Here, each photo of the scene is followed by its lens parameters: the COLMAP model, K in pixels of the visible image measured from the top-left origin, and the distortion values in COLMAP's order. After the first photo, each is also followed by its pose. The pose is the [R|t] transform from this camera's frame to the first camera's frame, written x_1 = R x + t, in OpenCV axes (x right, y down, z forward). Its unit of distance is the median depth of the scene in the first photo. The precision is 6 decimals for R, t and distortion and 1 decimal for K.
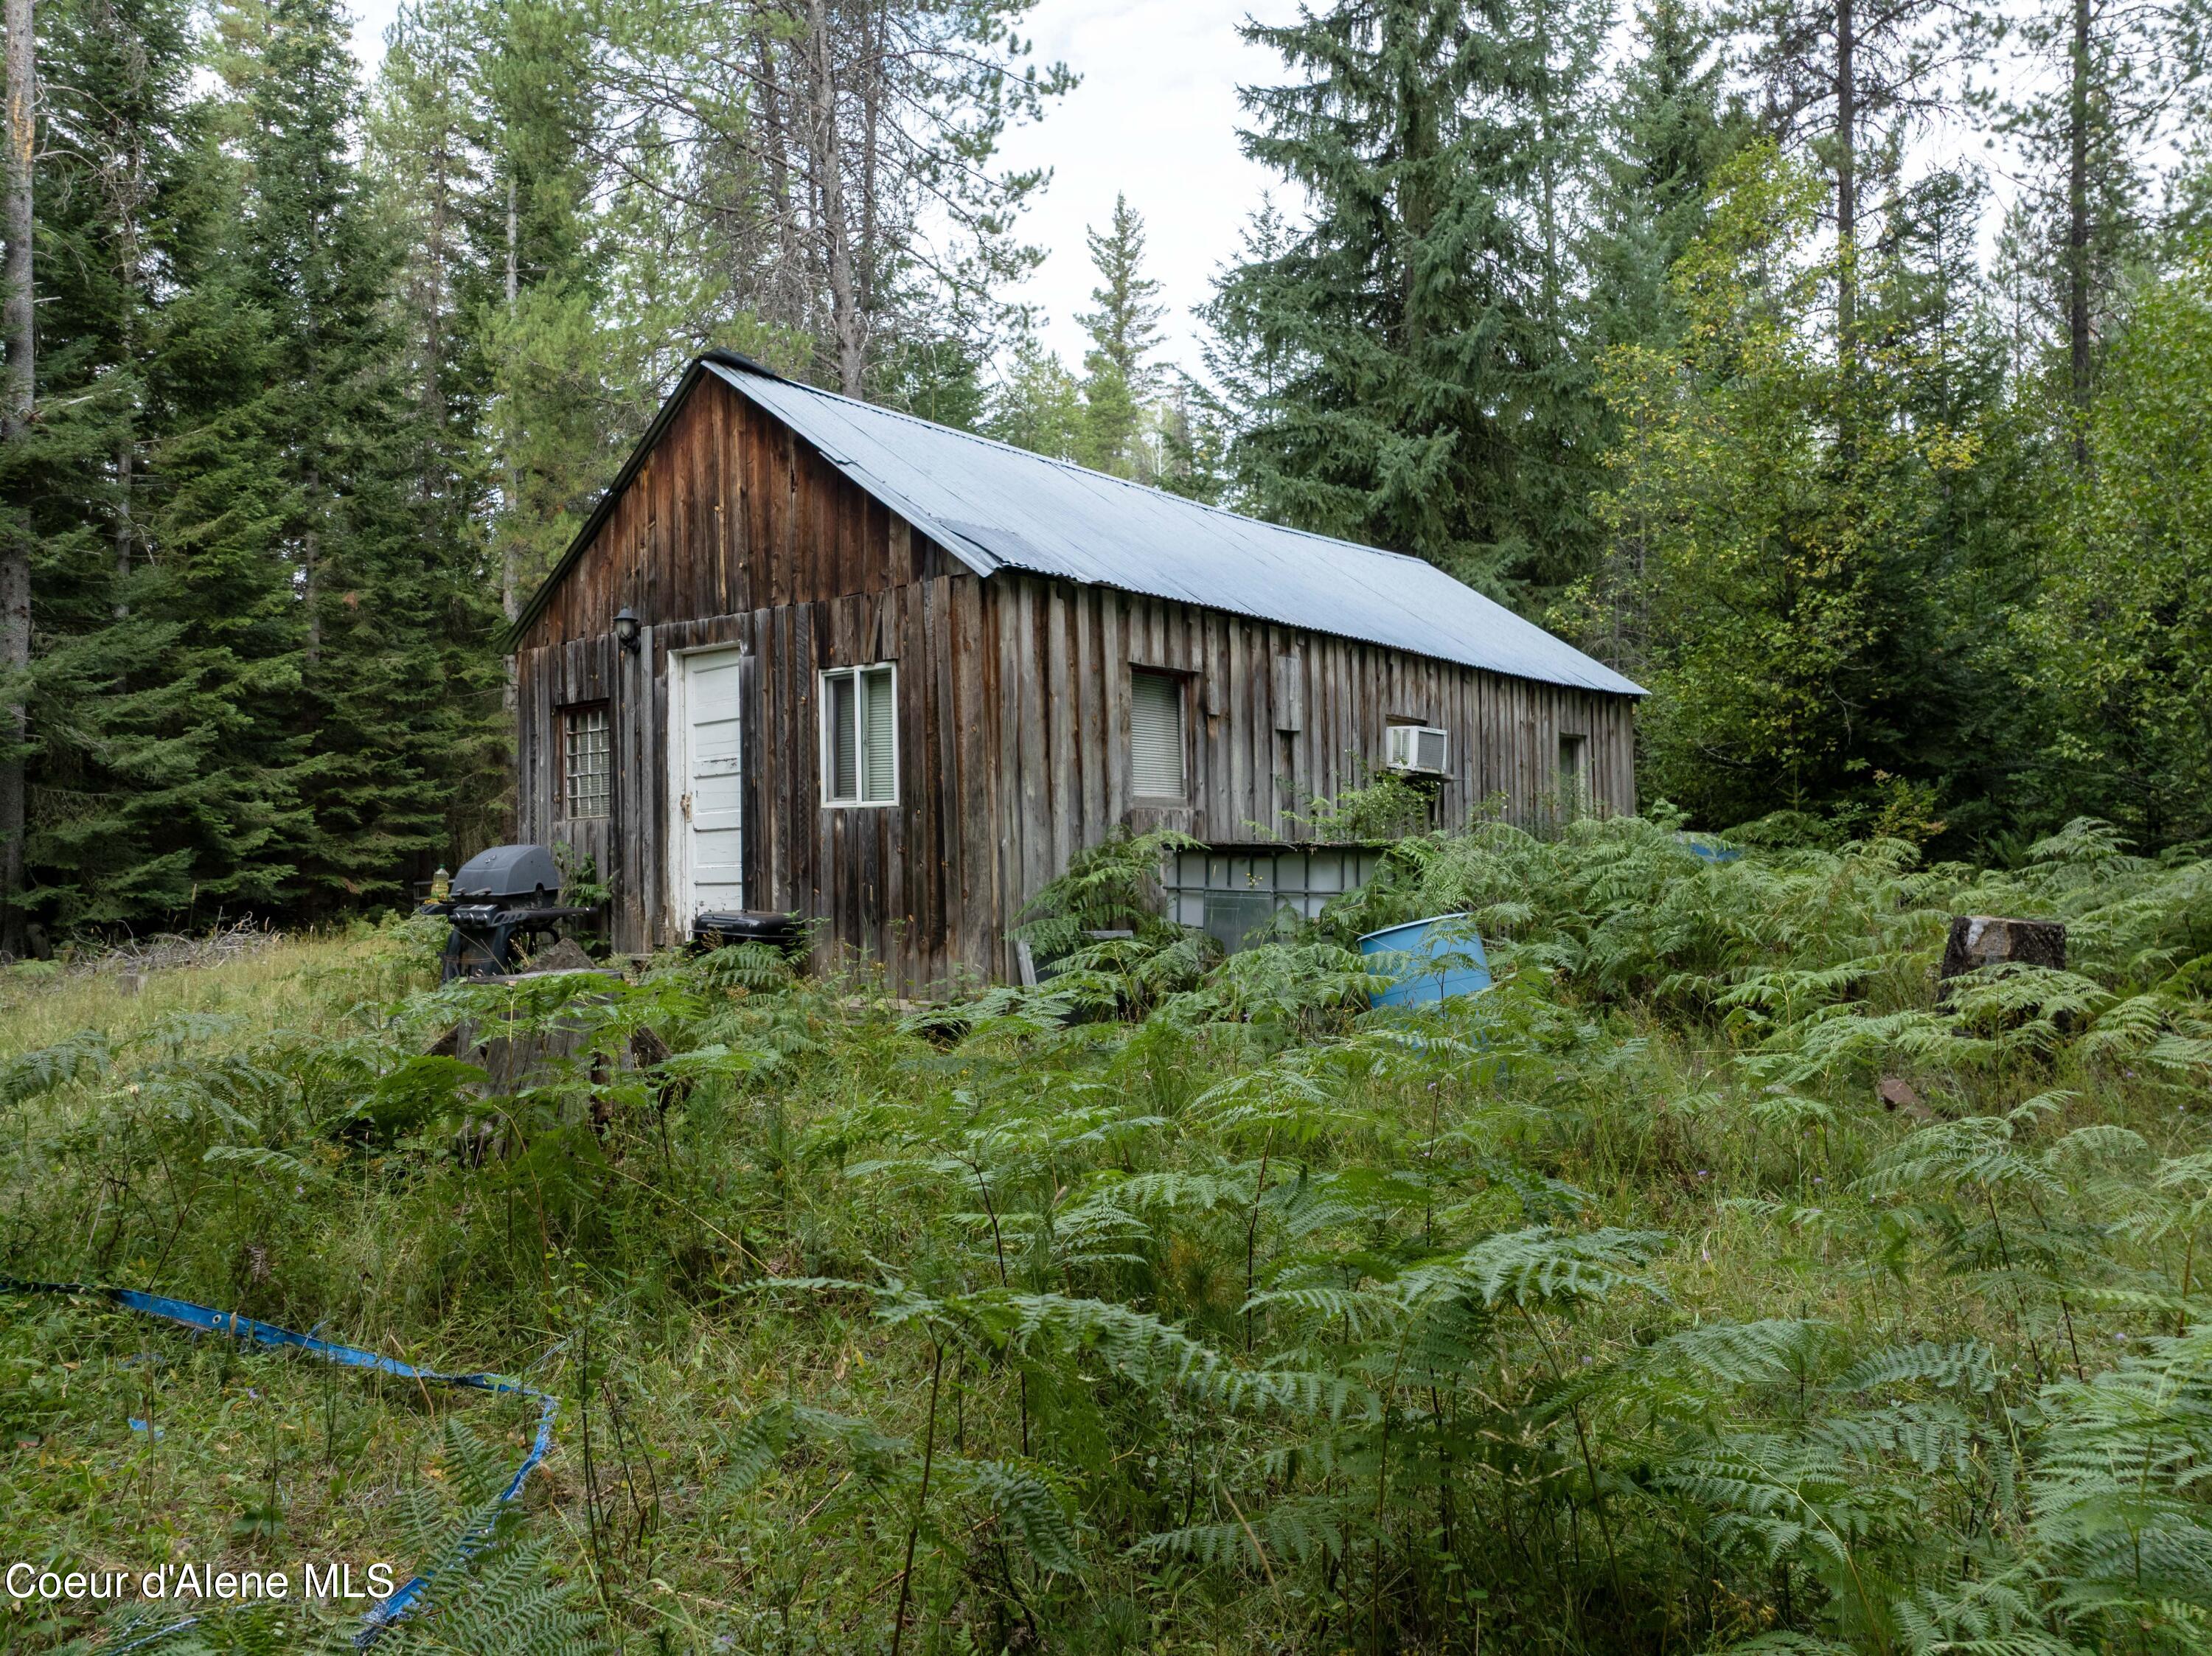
lens RADIAL K [[1684.8, 0, 1103.7], [0, 1684.8, 819.4], [0, 0, 1]] dist [-0.010460, 0.005481]
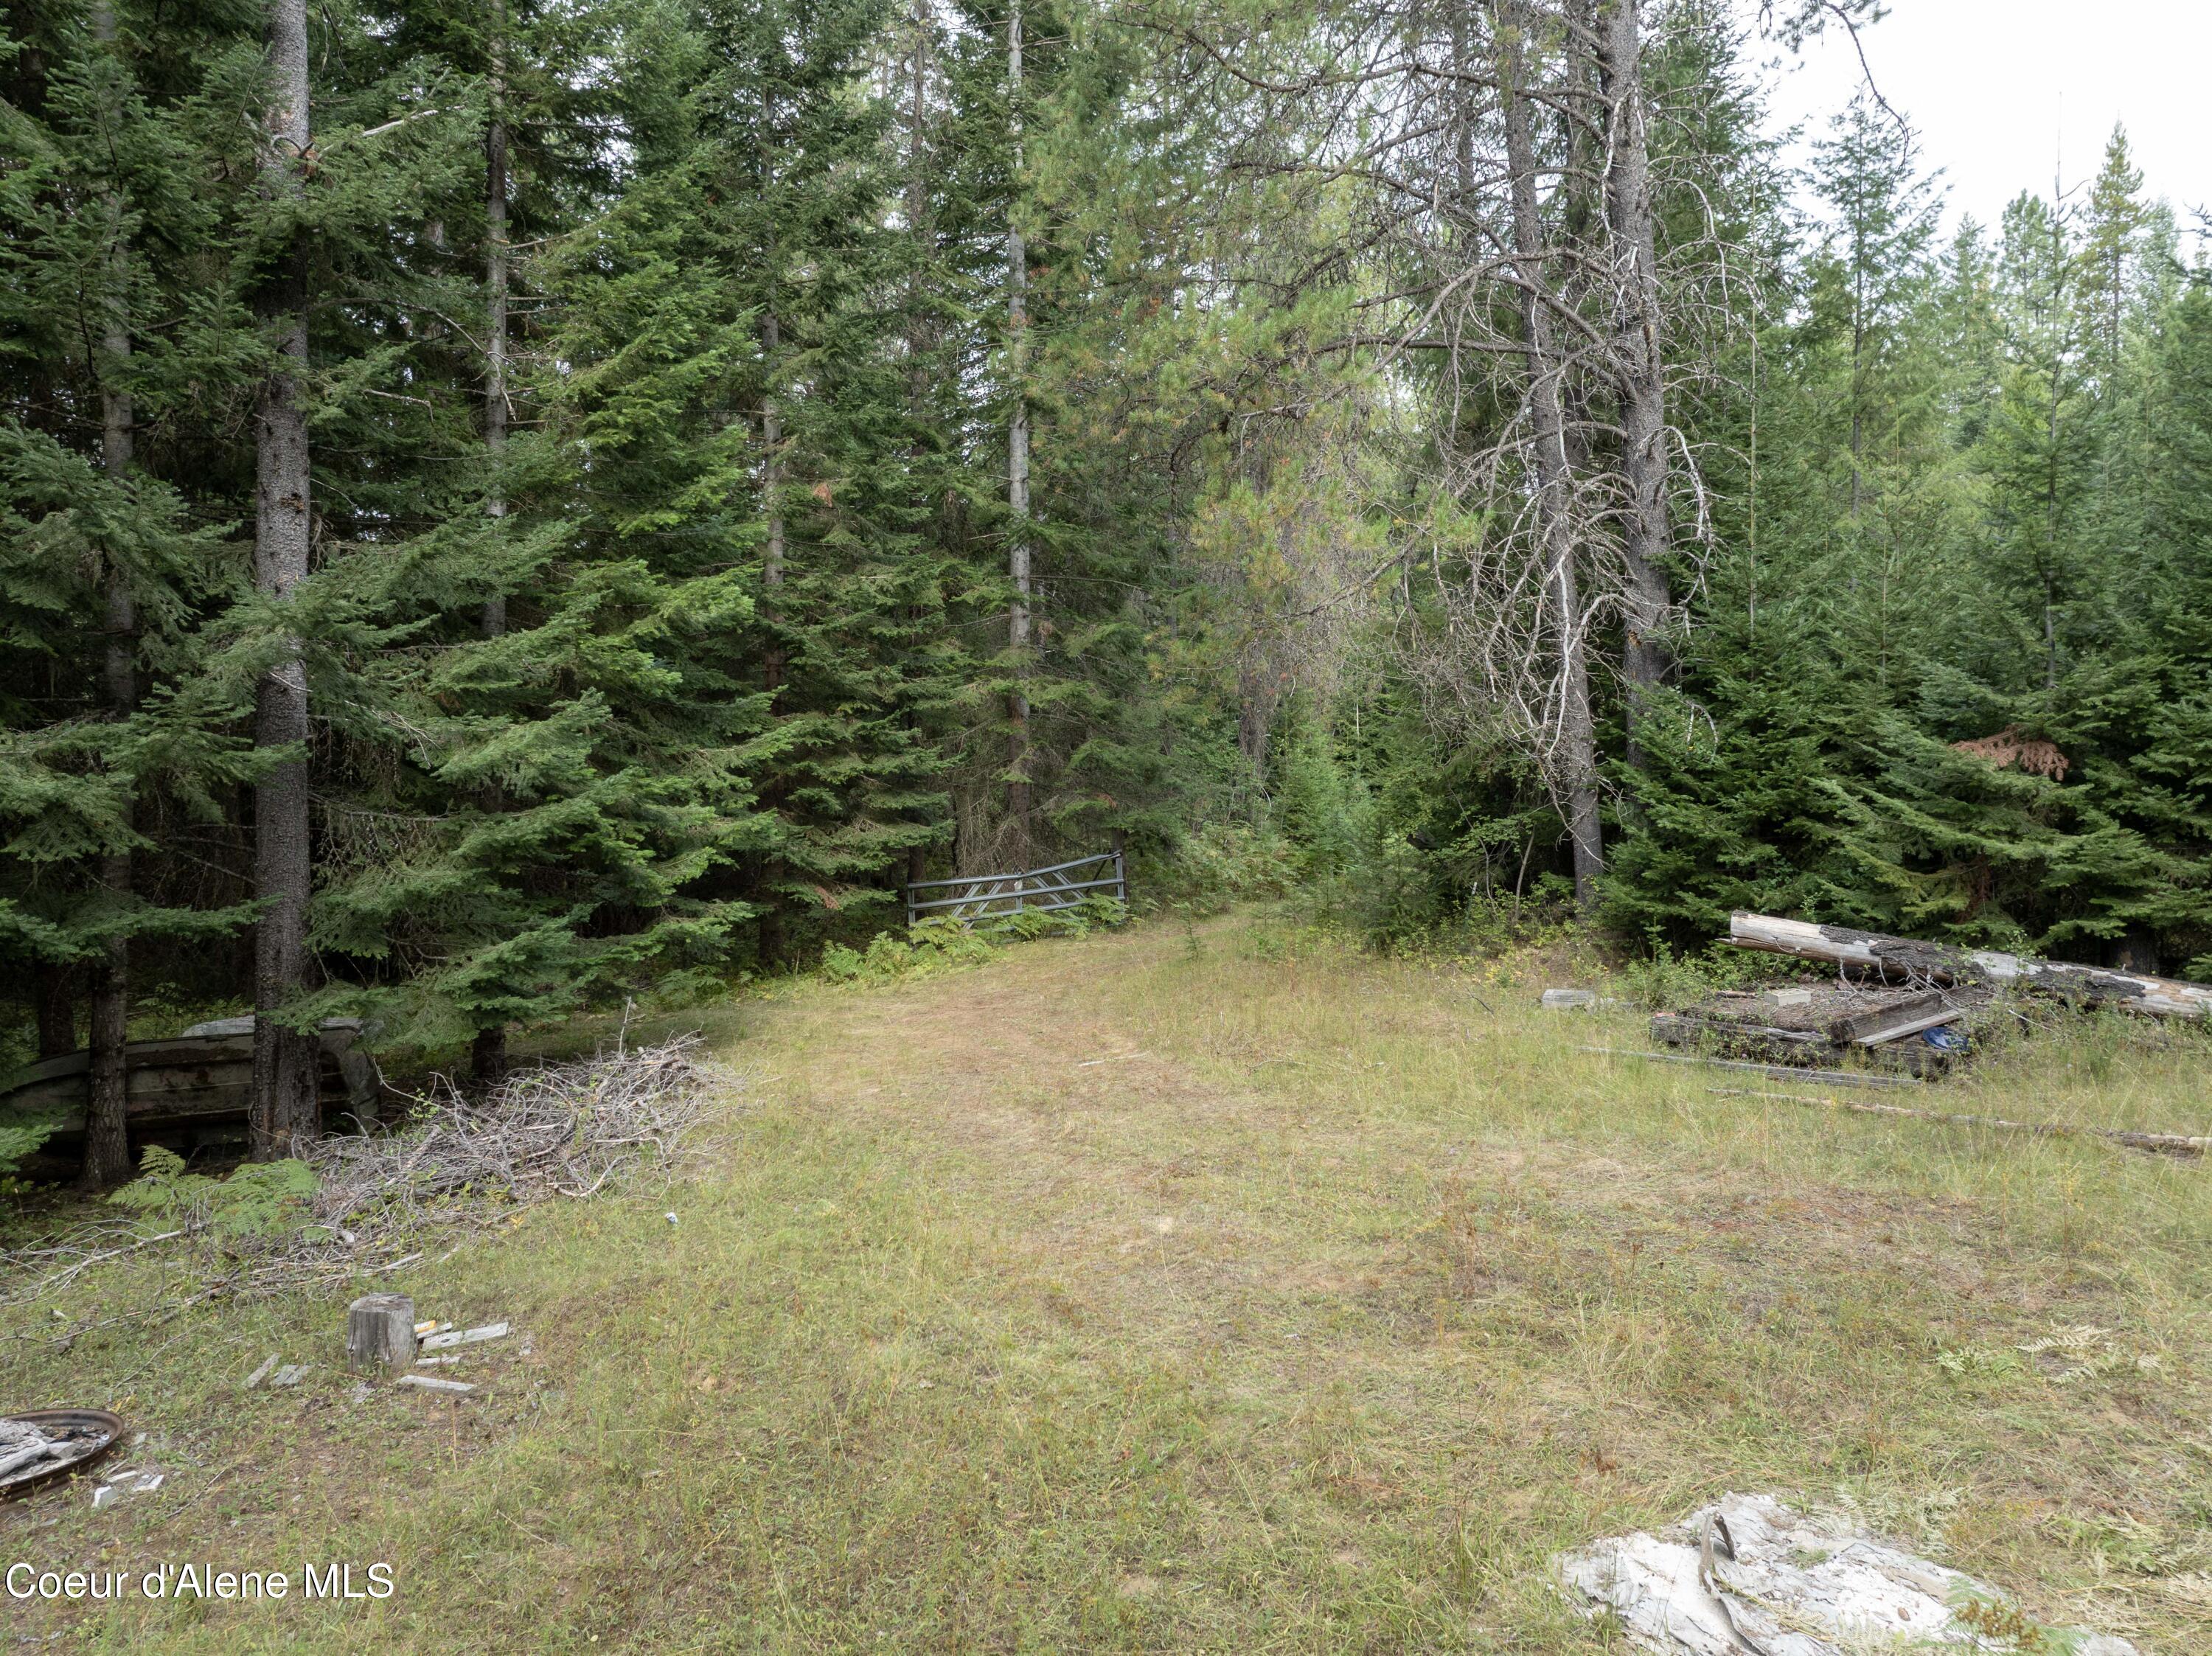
lens RADIAL K [[1684.8, 0, 1109.3], [0, 1684.8, 830.4], [0, 0, 1]] dist [-0.010460, 0.005481]
pose [[0.968591, 0.009315, -0.248484, -0.190305], [0.004901, 0.998389, 0.056532, -0.035229], [0.248610, -0.055974, 0.966985, 0.417599]]
